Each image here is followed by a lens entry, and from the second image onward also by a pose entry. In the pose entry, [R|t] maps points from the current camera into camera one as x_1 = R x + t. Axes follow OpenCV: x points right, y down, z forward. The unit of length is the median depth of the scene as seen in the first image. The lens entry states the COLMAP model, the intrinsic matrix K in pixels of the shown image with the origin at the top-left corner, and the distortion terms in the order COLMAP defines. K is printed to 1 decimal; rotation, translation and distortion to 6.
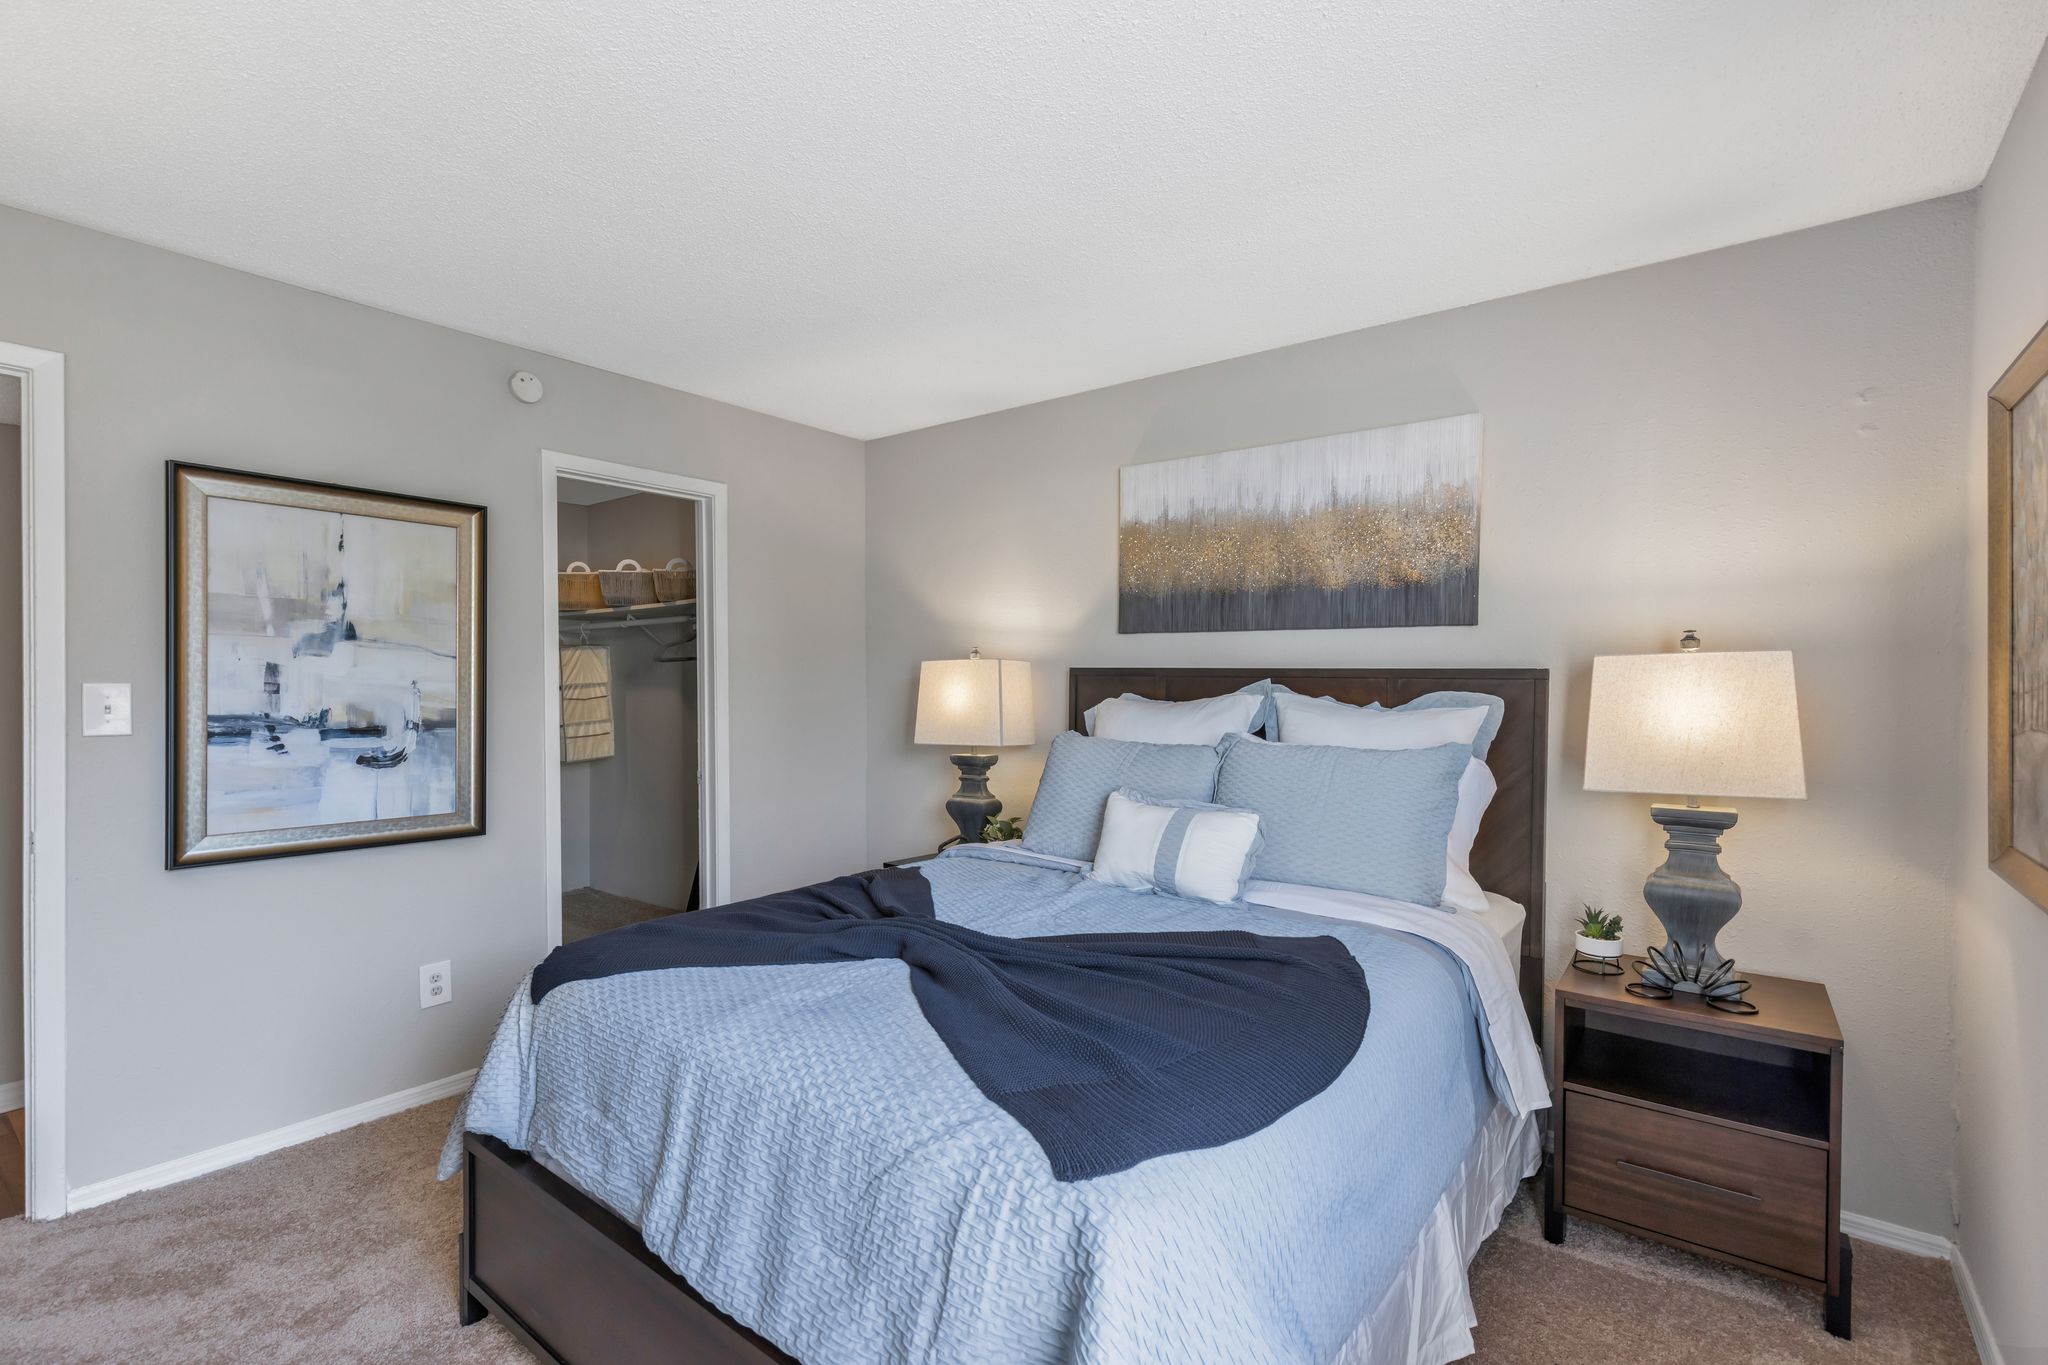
lens RADIAL K [[930.3, 0, 1027.9], [0, 930.3, 690.7], [0, 0, 1]] dist [0.002004, 0.000062]
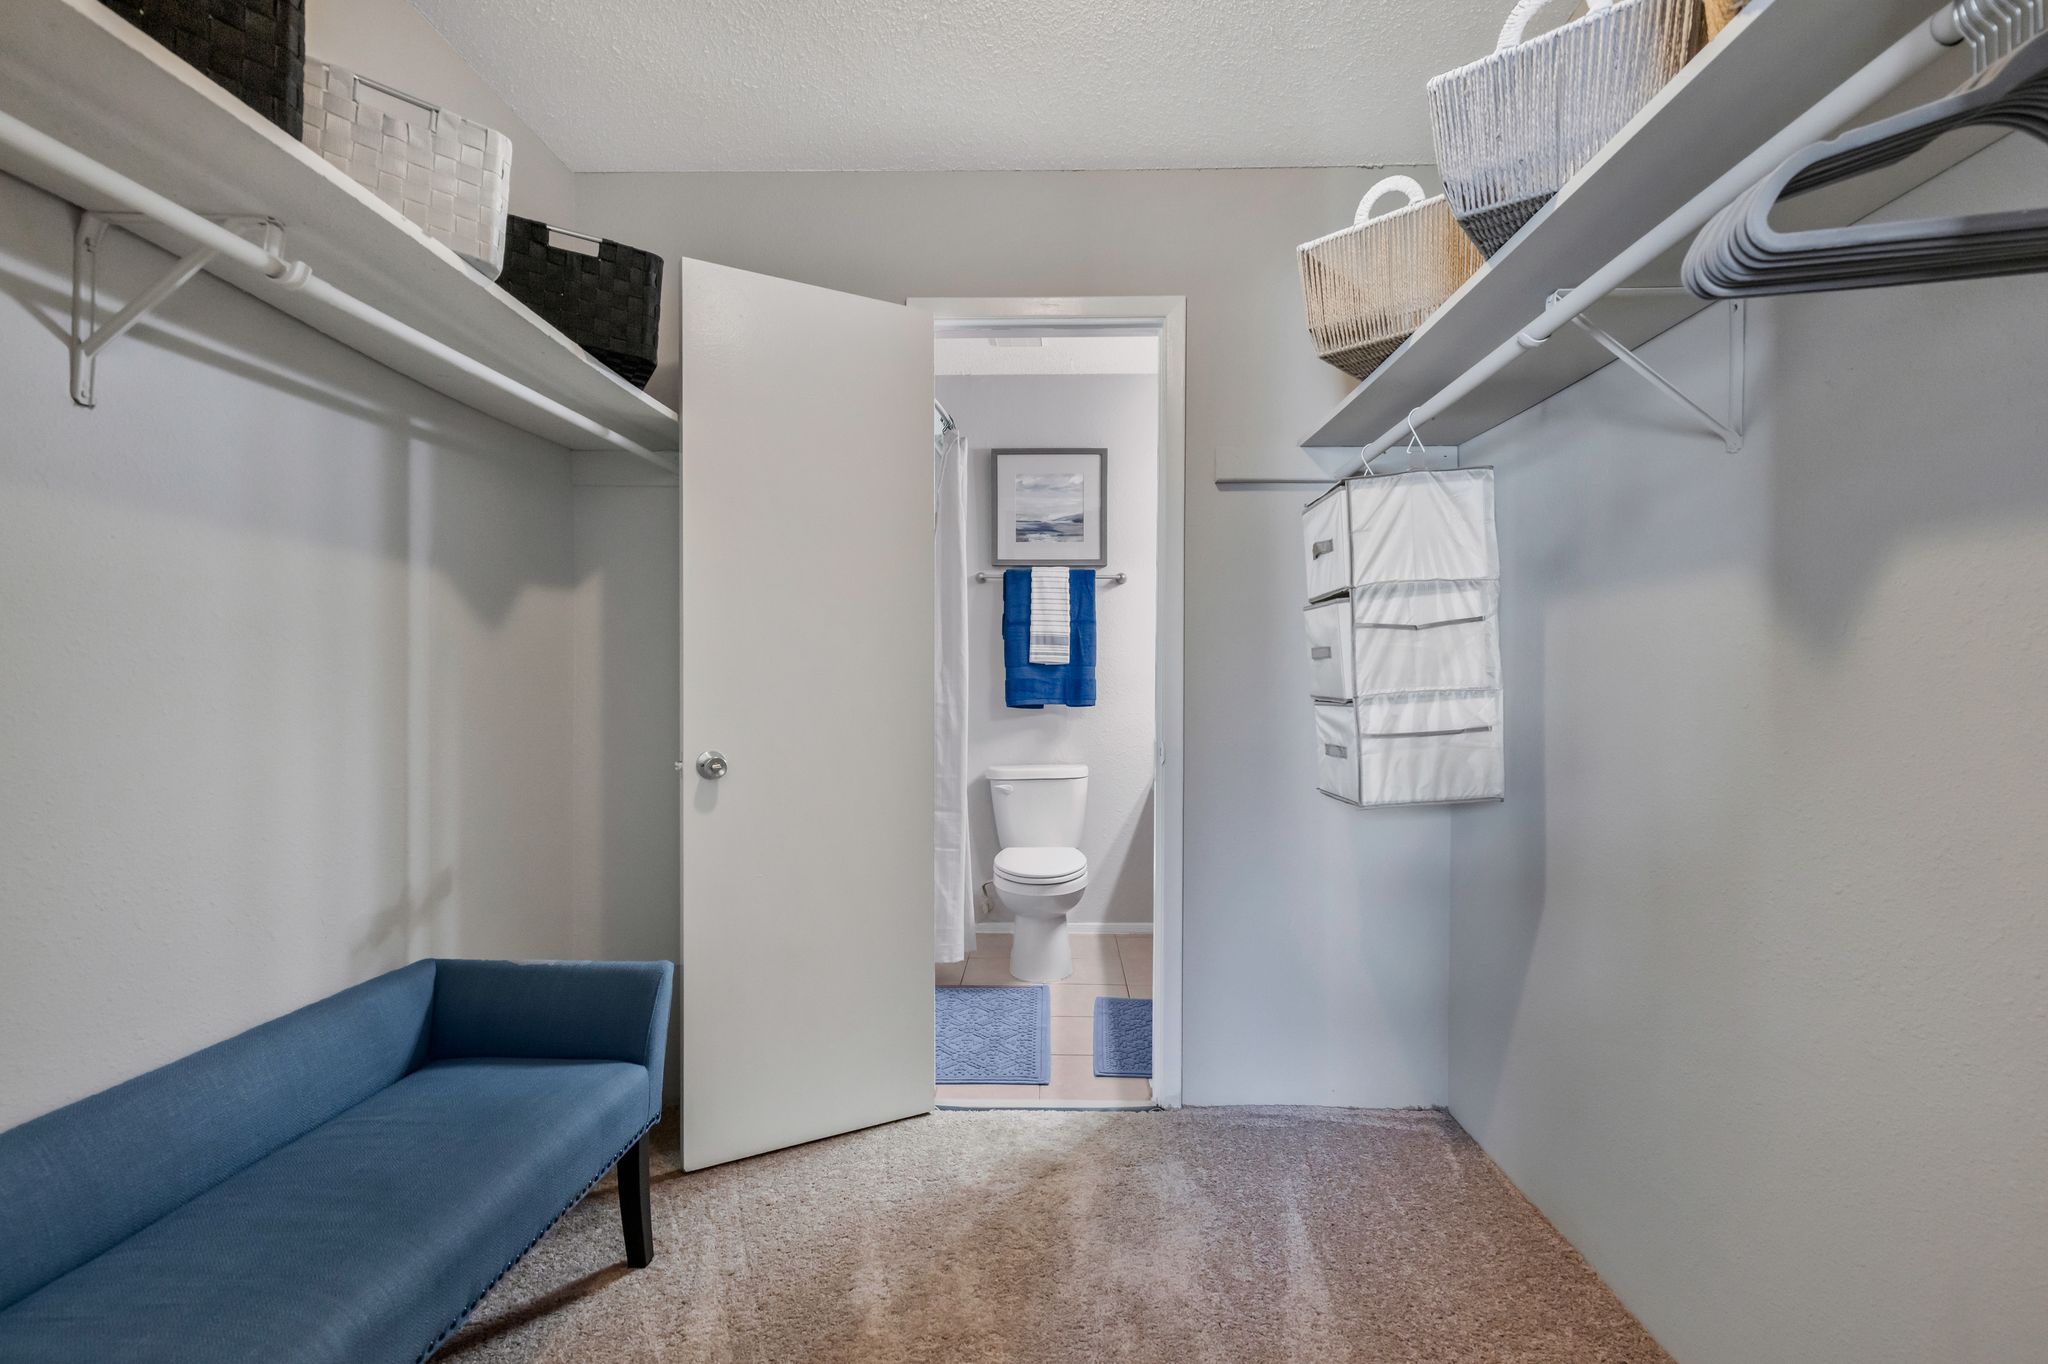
lens RADIAL K [[930.3, 0, 1029.2], [0, 930.3, 682.2], [0, 0, 1]] dist [0.002004, 0.000062]
pose [[0.594353, 0.014500, -0.804073, -0.283329], [-0.011376, 0.999889, 0.009622, 0.028061], [0.804124, 0.003428, 0.594452, 0.677276]]
